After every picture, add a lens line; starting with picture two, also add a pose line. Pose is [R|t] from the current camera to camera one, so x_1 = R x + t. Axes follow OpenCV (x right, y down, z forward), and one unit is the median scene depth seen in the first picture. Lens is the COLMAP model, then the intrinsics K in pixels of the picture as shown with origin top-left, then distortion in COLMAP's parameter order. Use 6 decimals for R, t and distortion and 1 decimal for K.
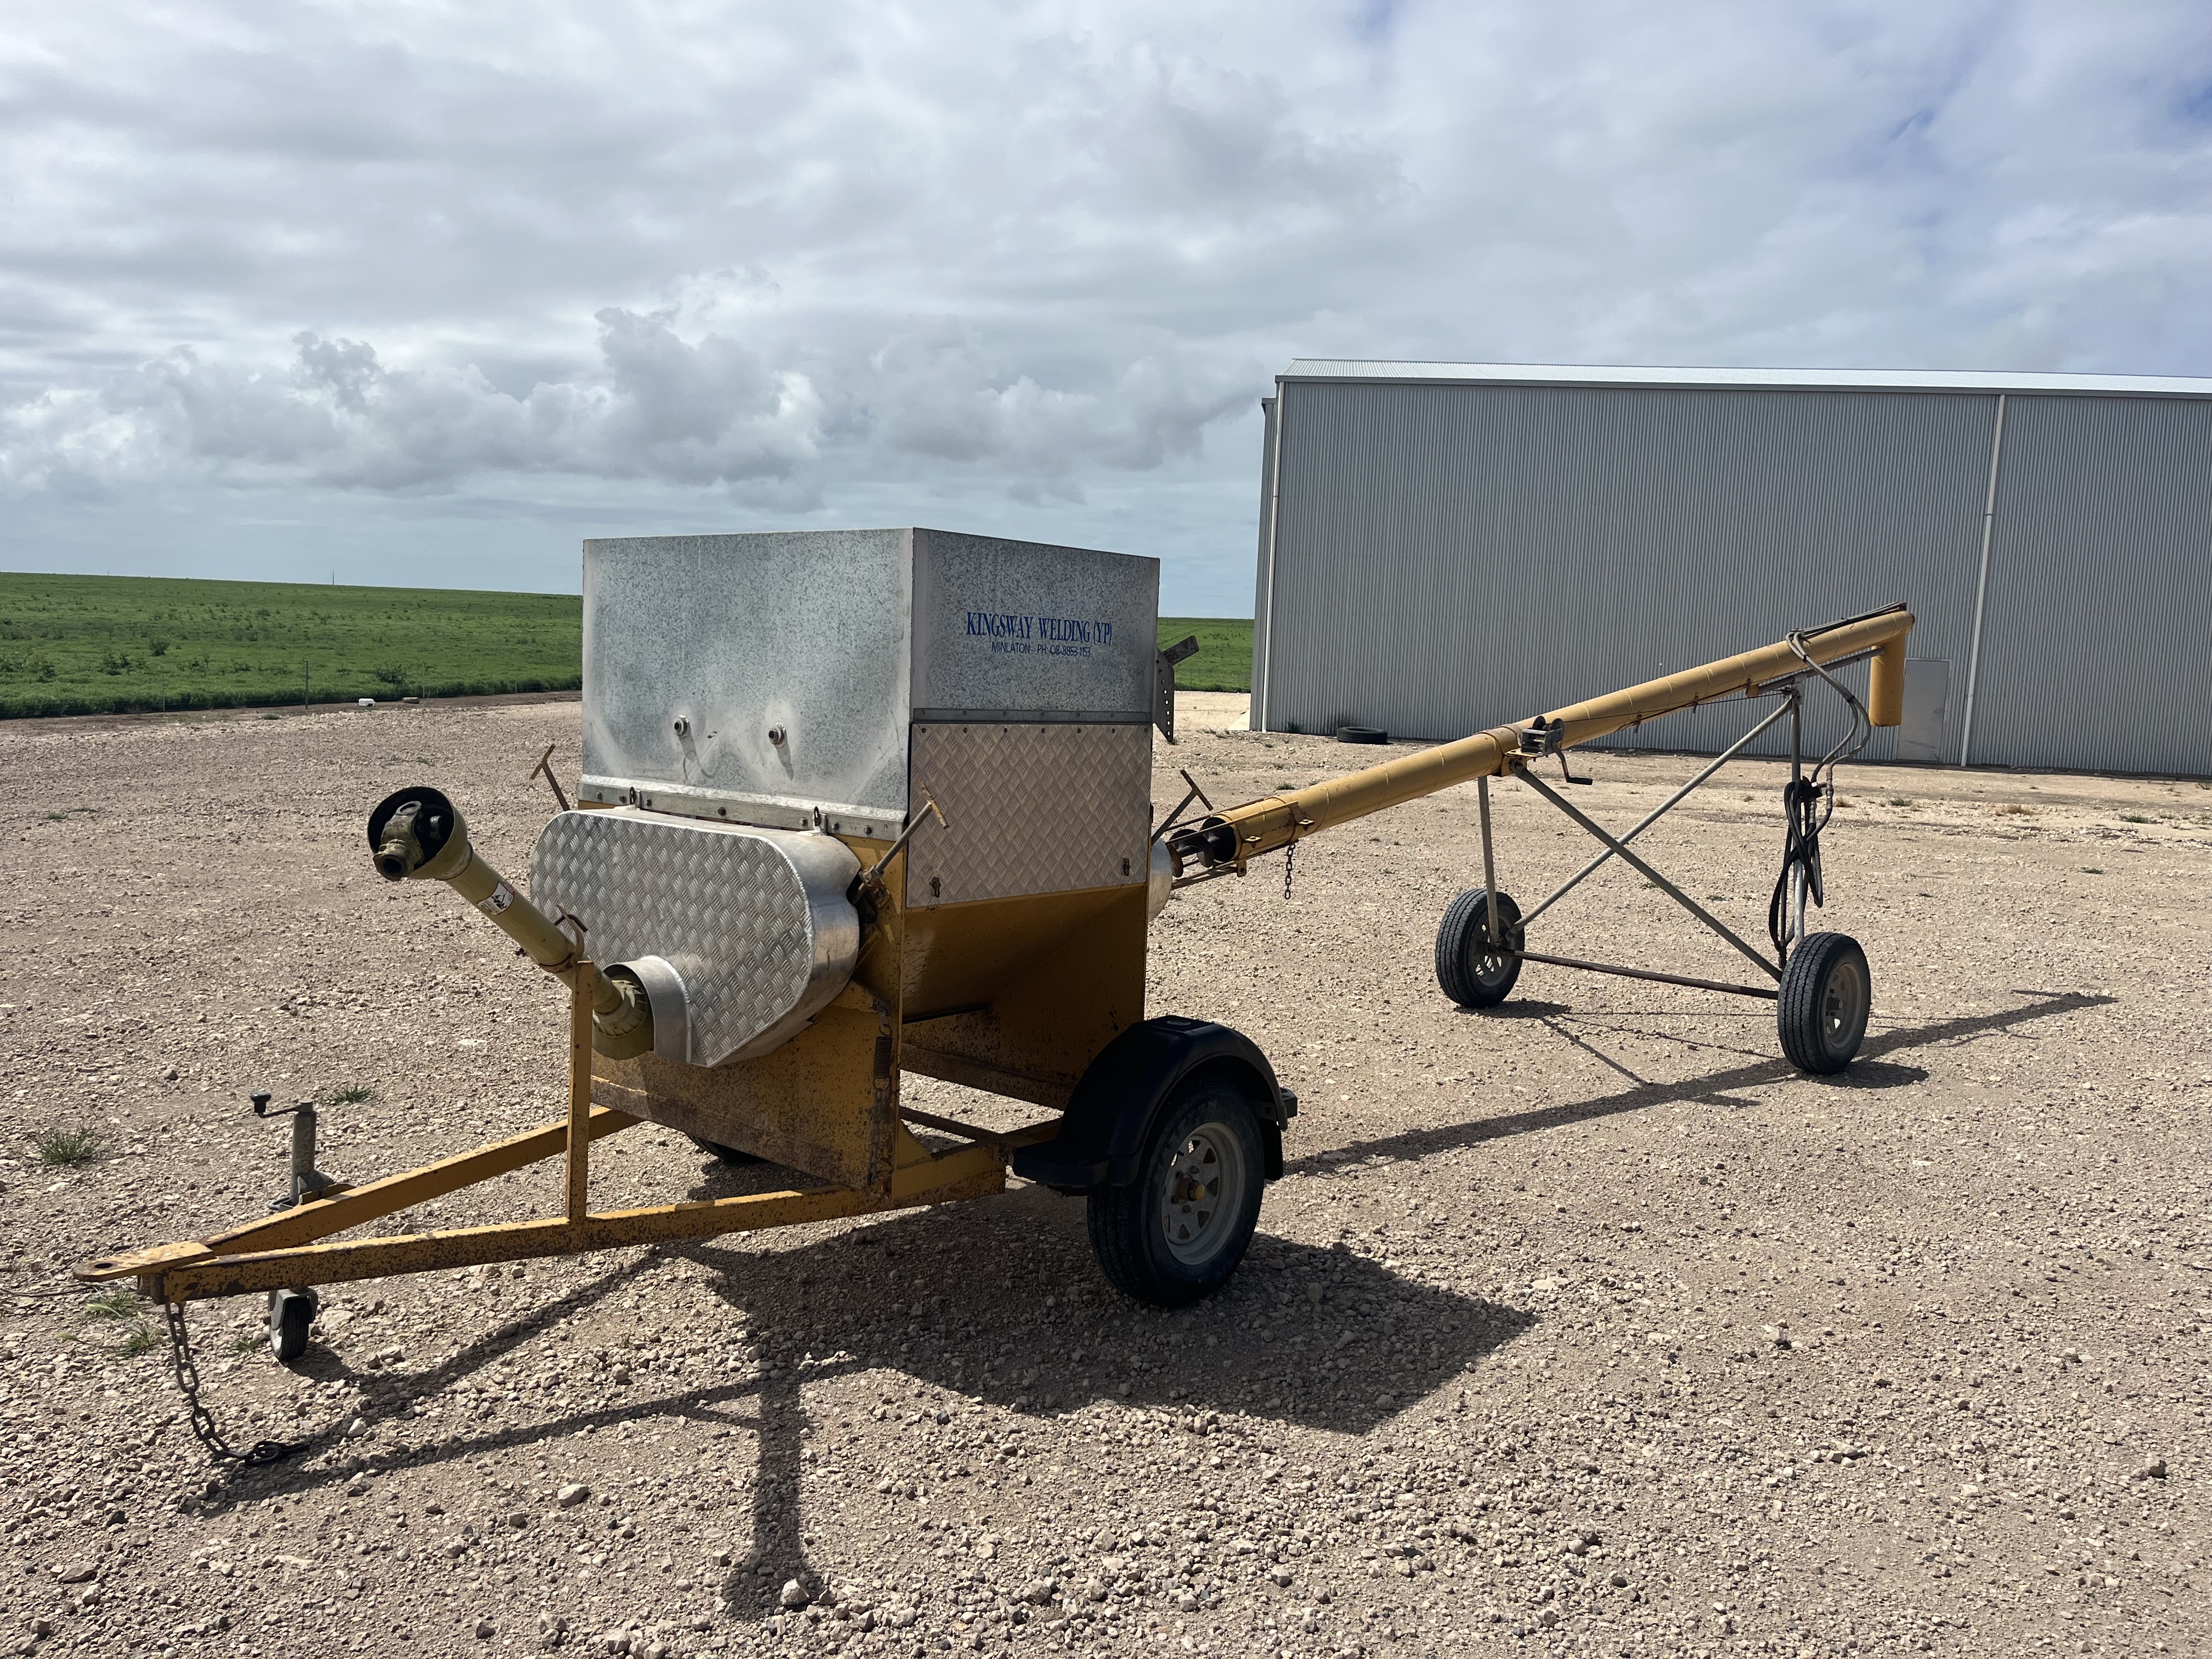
lens RADIAL K [[1666.4, 0, 1099.0], [0, 1666.4, 826.9], [0, 0, 1]] dist [0.056331, -0.075168]
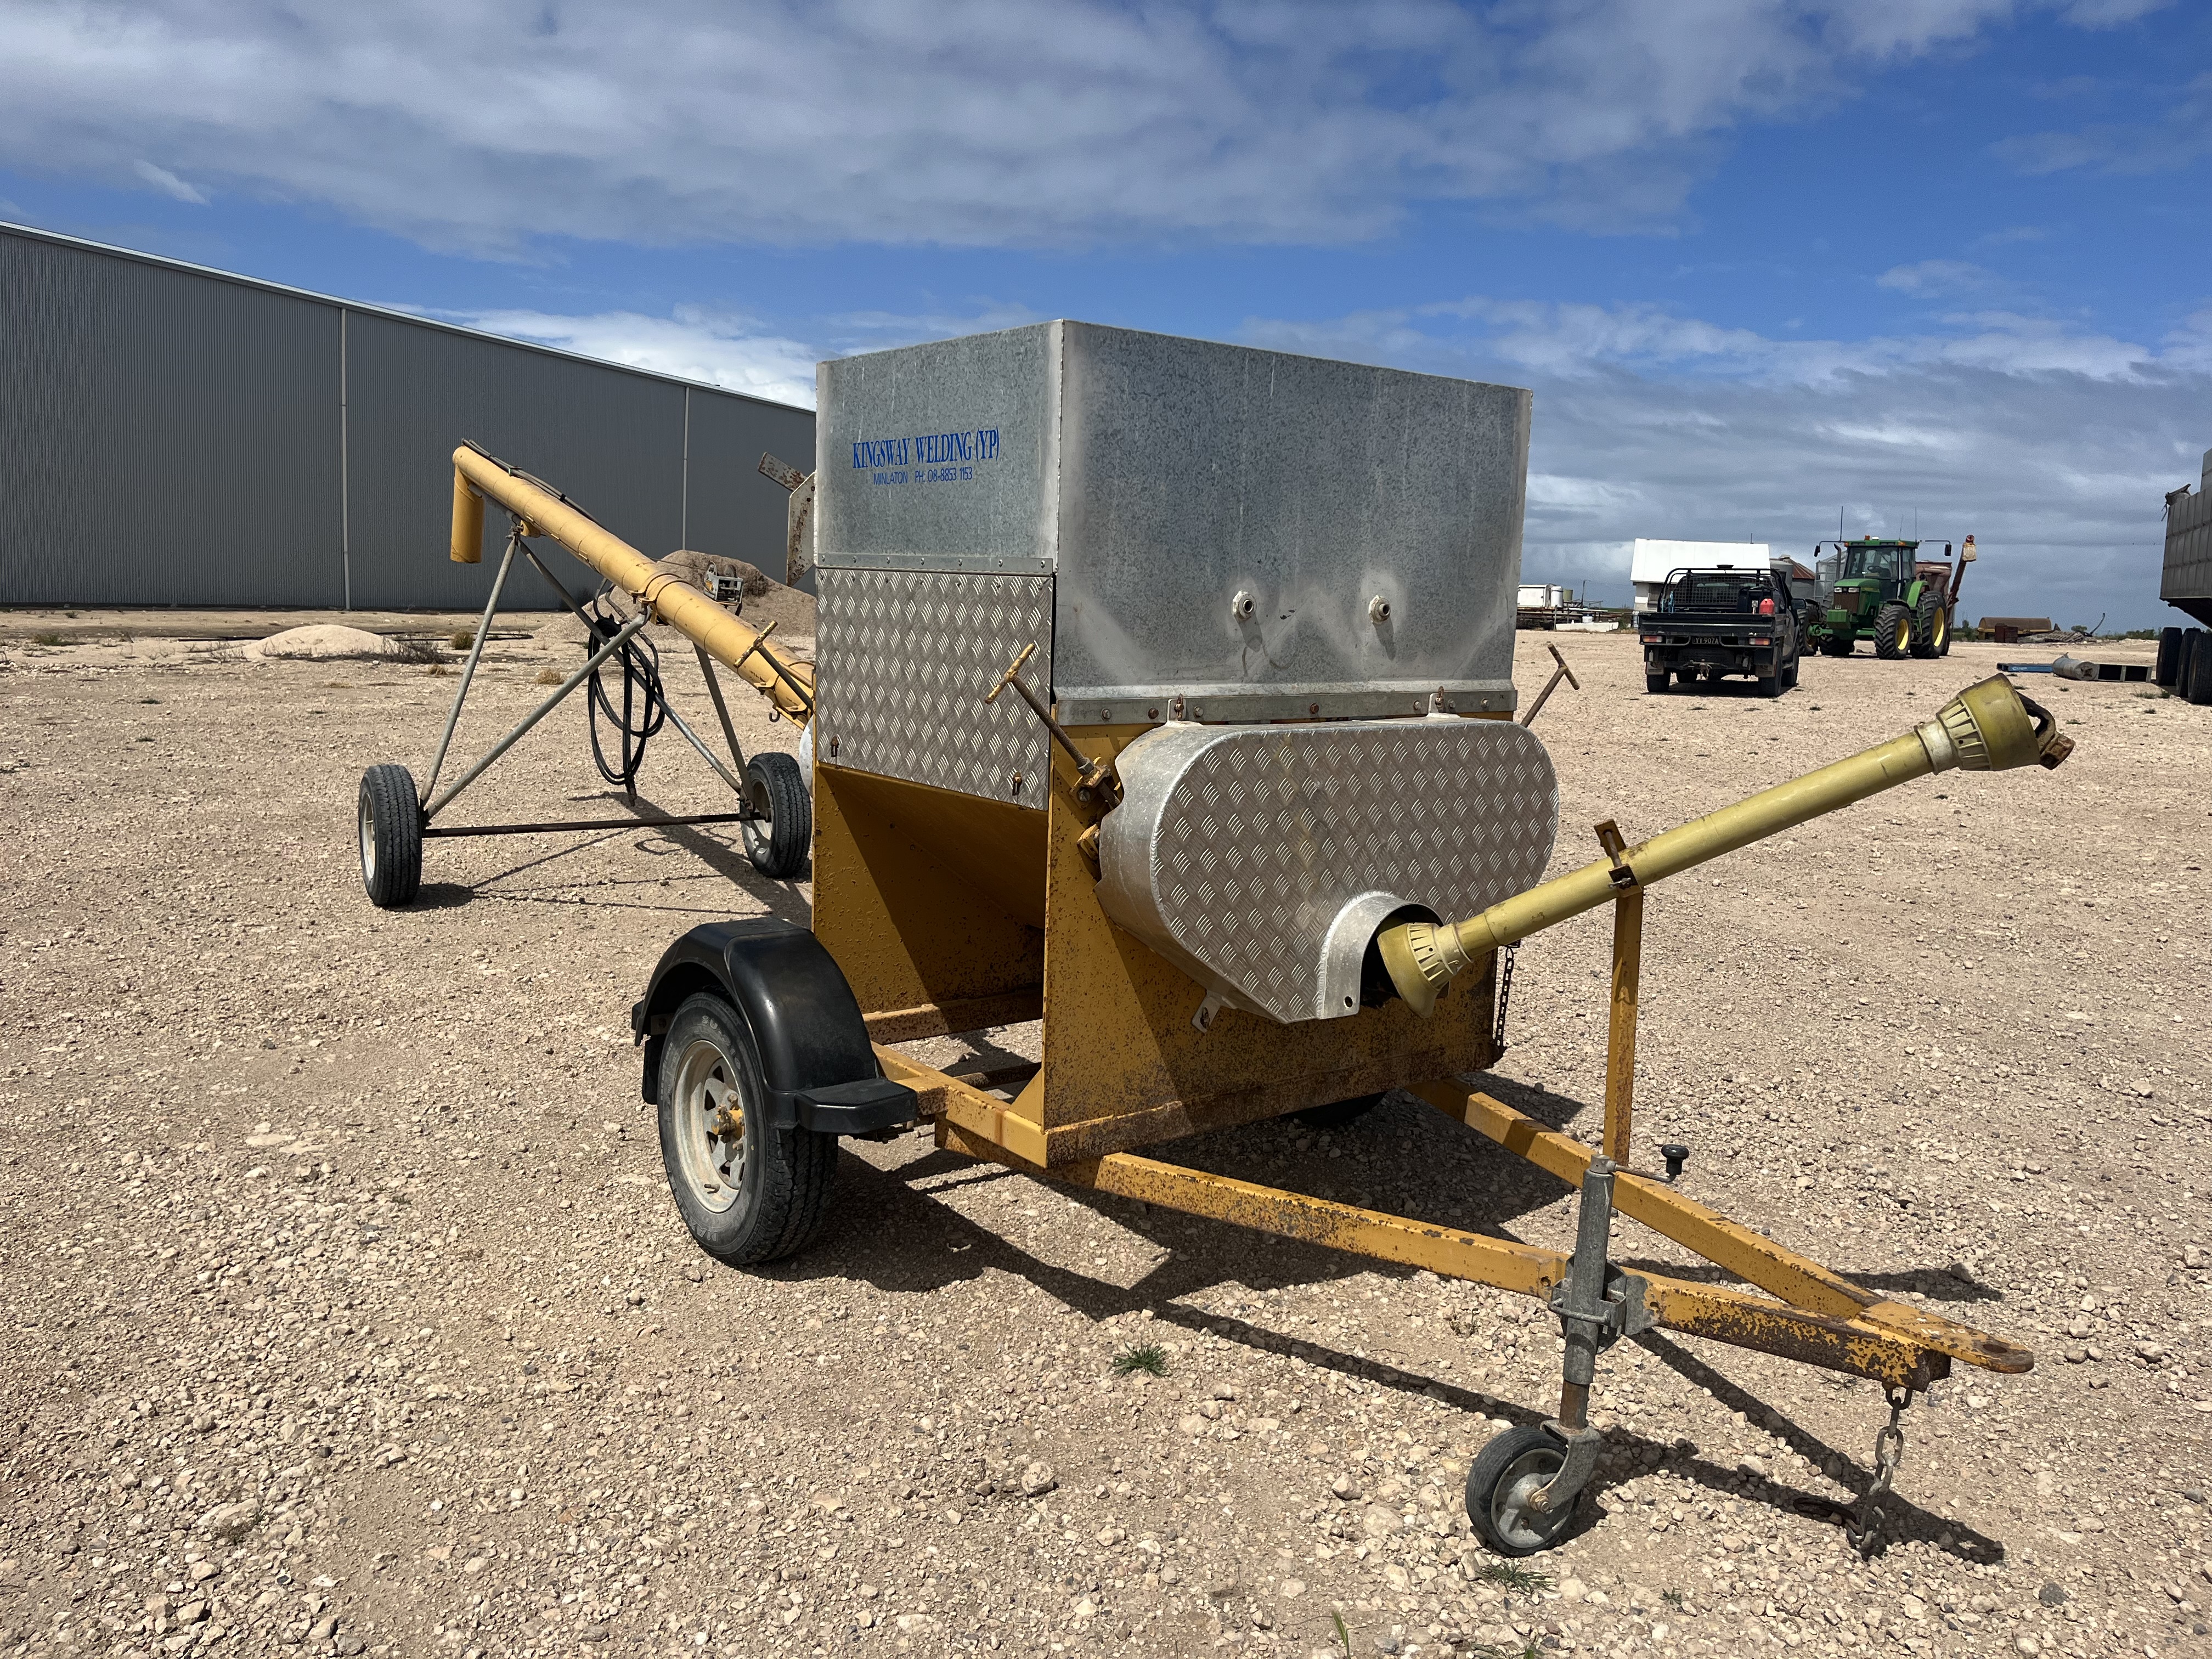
lens RADIAL K [[1666.4, 0, 1090.2], [0, 1666.4, 815.0], [0, 0, 1]] dist [0.056331, -0.075168]
pose [[0.232792, -0.162290, 0.958890, -1.044297], [0.065387, 0.986359, 0.151065, -0.088446], [-0.970326, 0.027533, 0.240228, 0.920271]]
